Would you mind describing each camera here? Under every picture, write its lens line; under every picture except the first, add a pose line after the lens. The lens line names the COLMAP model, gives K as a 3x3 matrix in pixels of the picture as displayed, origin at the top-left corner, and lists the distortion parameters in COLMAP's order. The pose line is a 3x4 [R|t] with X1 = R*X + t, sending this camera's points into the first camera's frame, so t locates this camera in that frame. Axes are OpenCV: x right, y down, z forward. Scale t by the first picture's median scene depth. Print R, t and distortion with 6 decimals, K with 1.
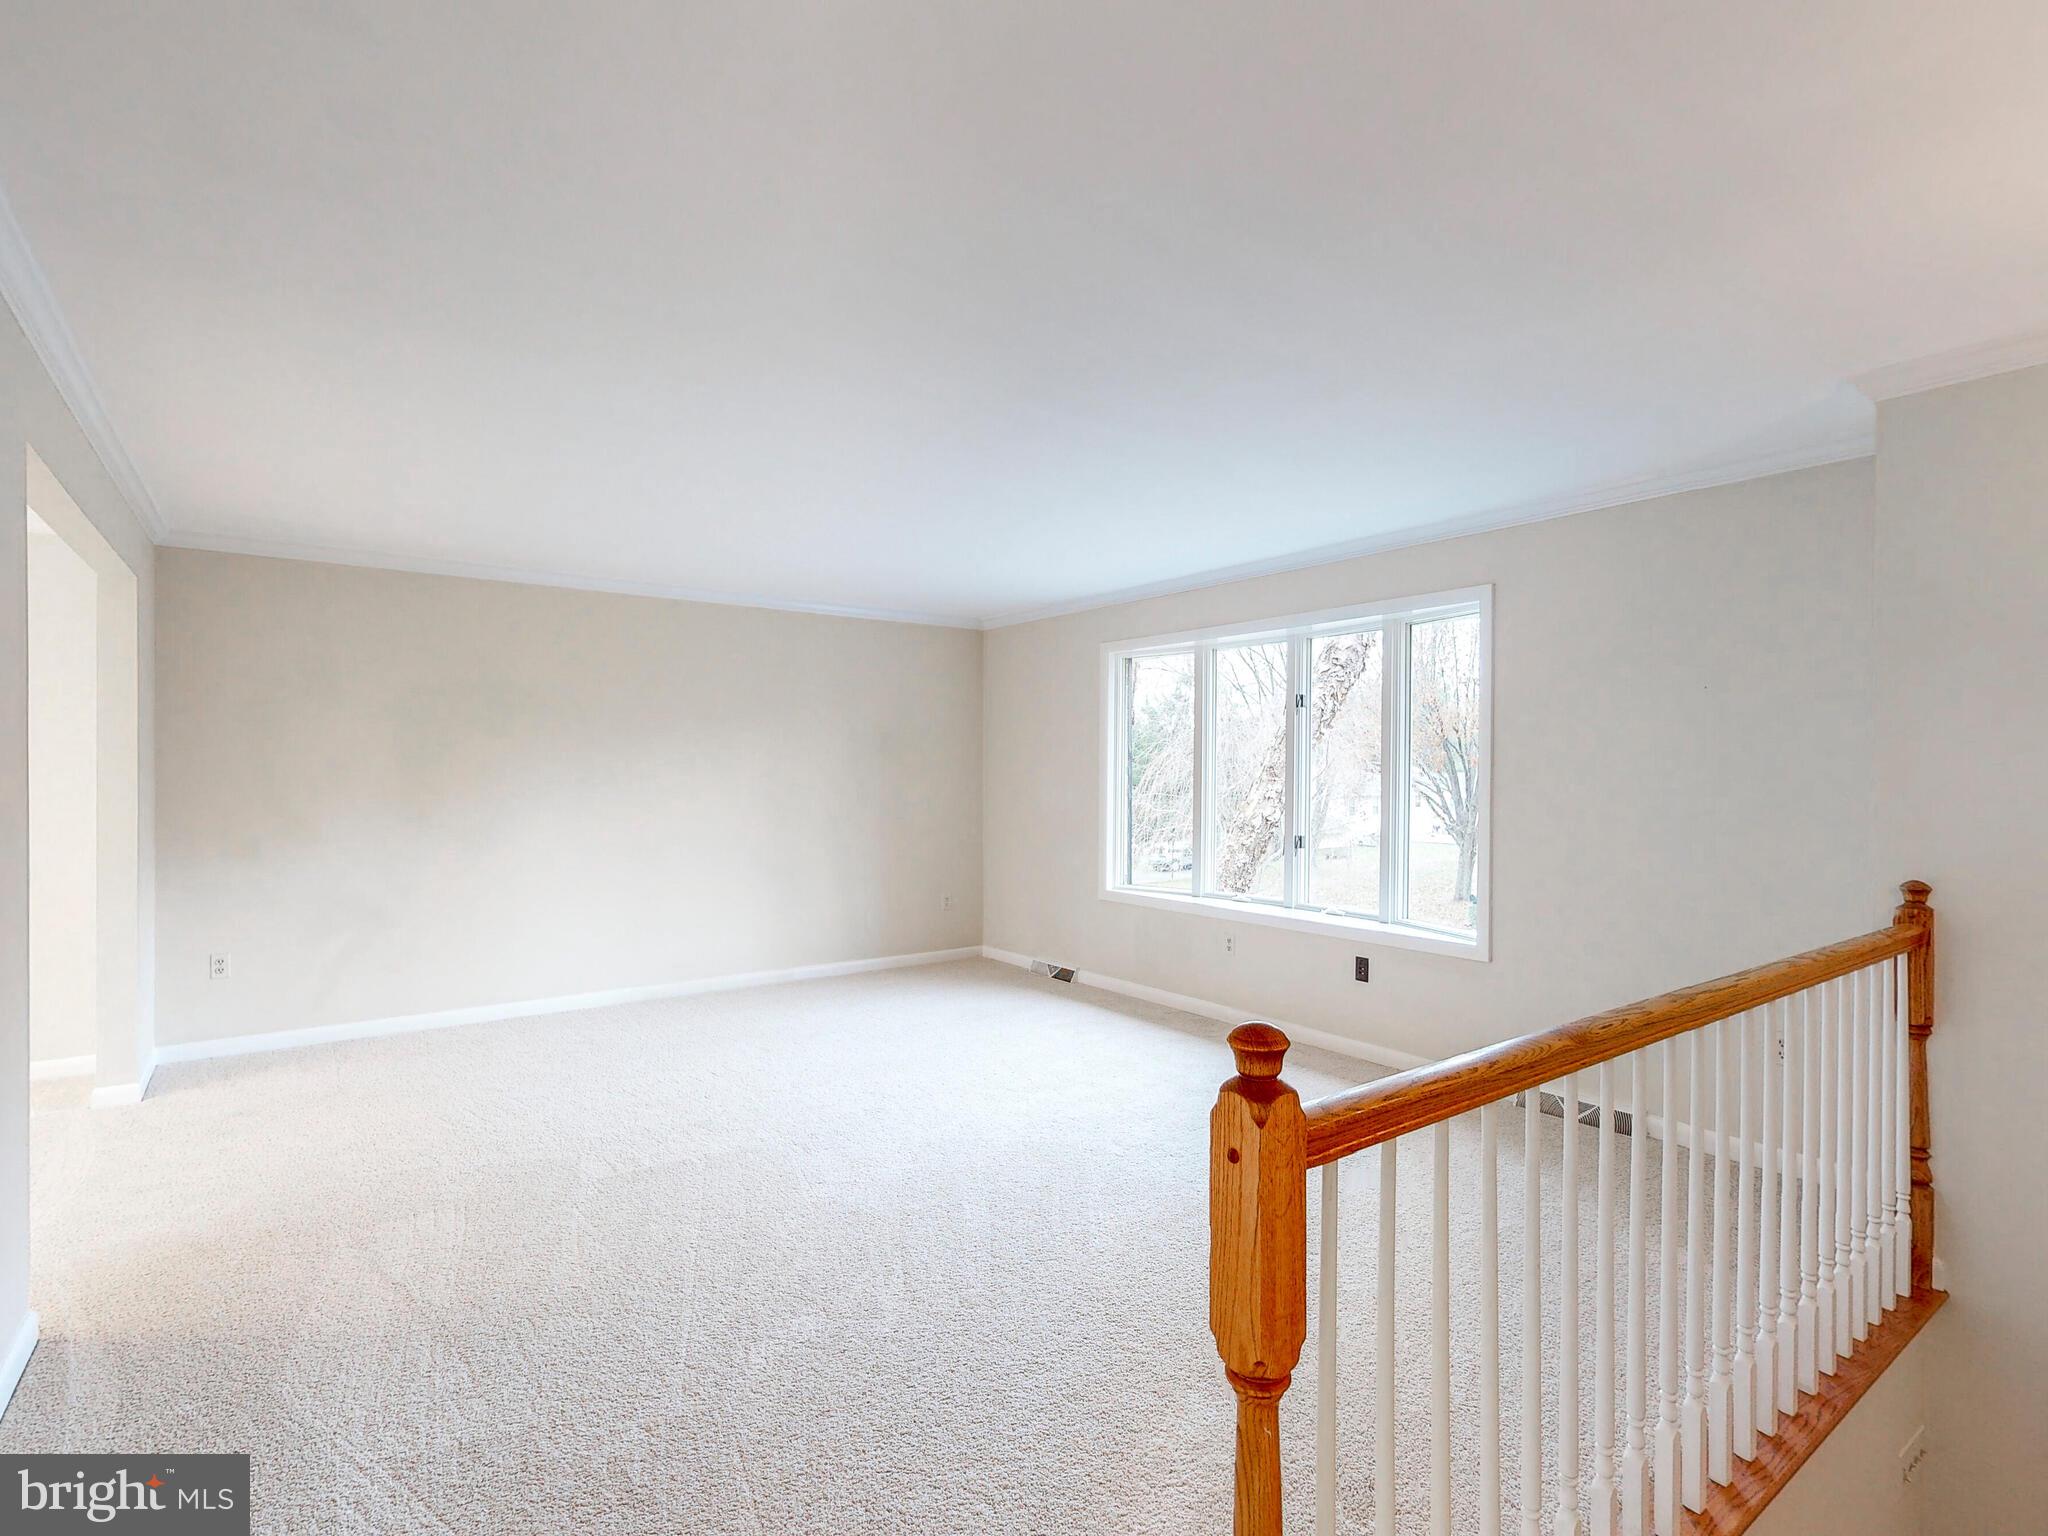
lens RADIAL K [[1000.9, 0, 1024.0], [0, 1000.9, 768.0], [0, 0, 1]] dist [0.000366, -0.000881]
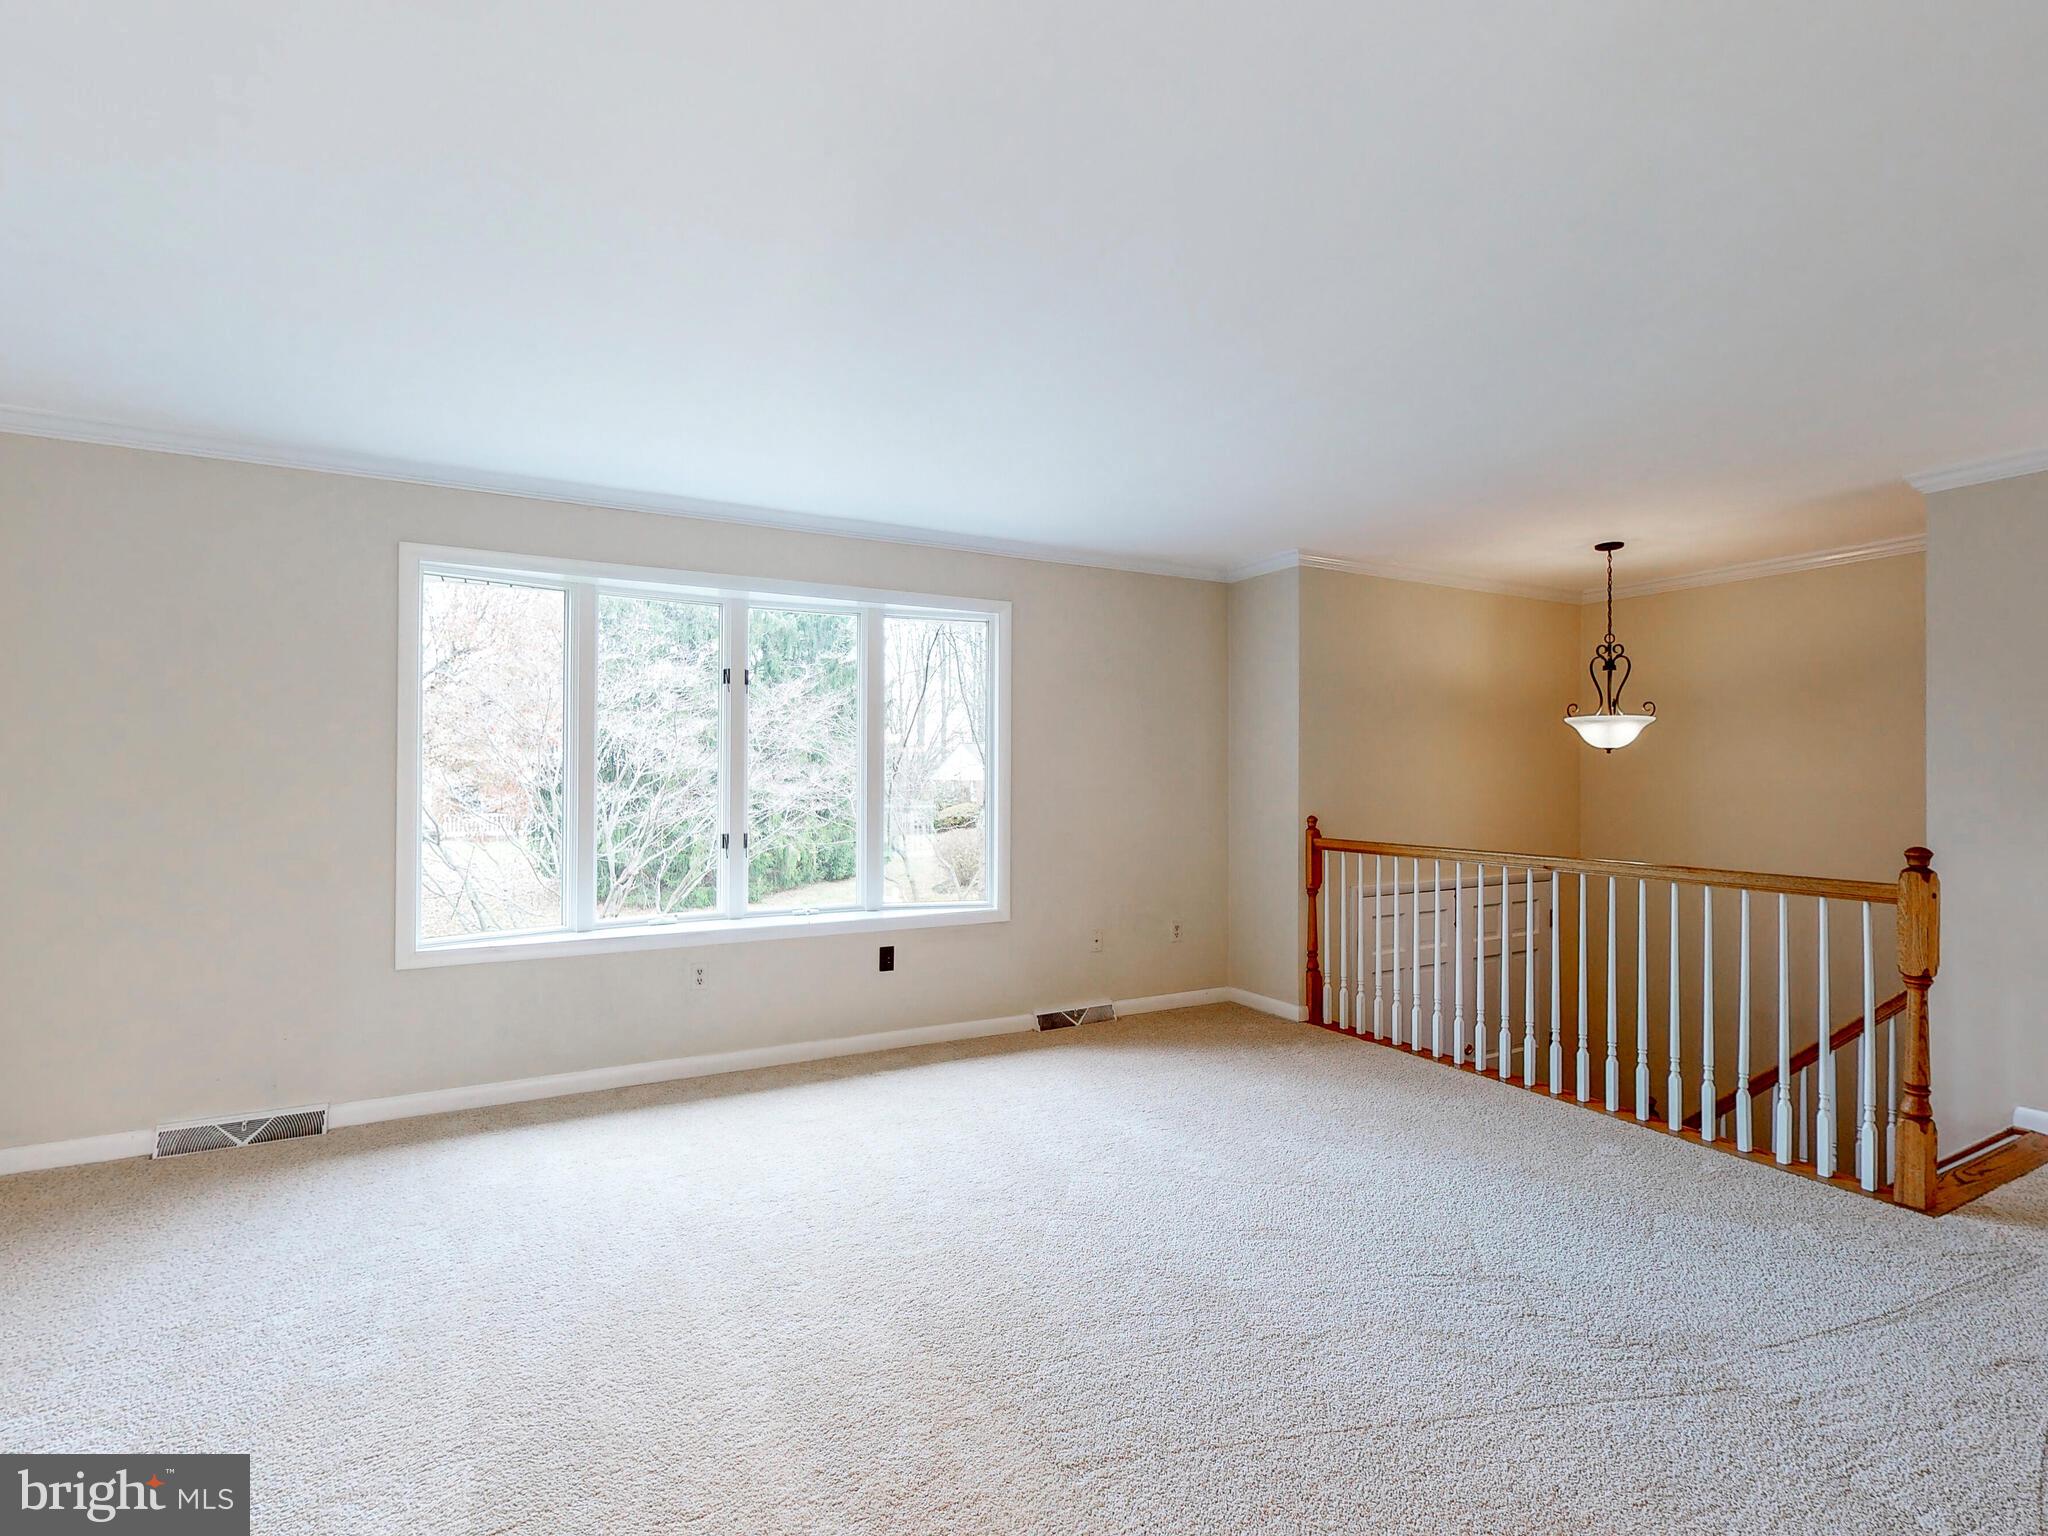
lens RADIAL K [[1000.9, 0, 1024.0], [0, 1000.9, 768.0], [0, 0, 1]] dist [0.000366, -0.000881]
pose [[0.120827, 0.000883, 0.992673, -0.607134], [-0.003612, 0.999993, -0.000450, 0.011774], [-0.992667, -0.003531, 0.120830, 0.718377]]
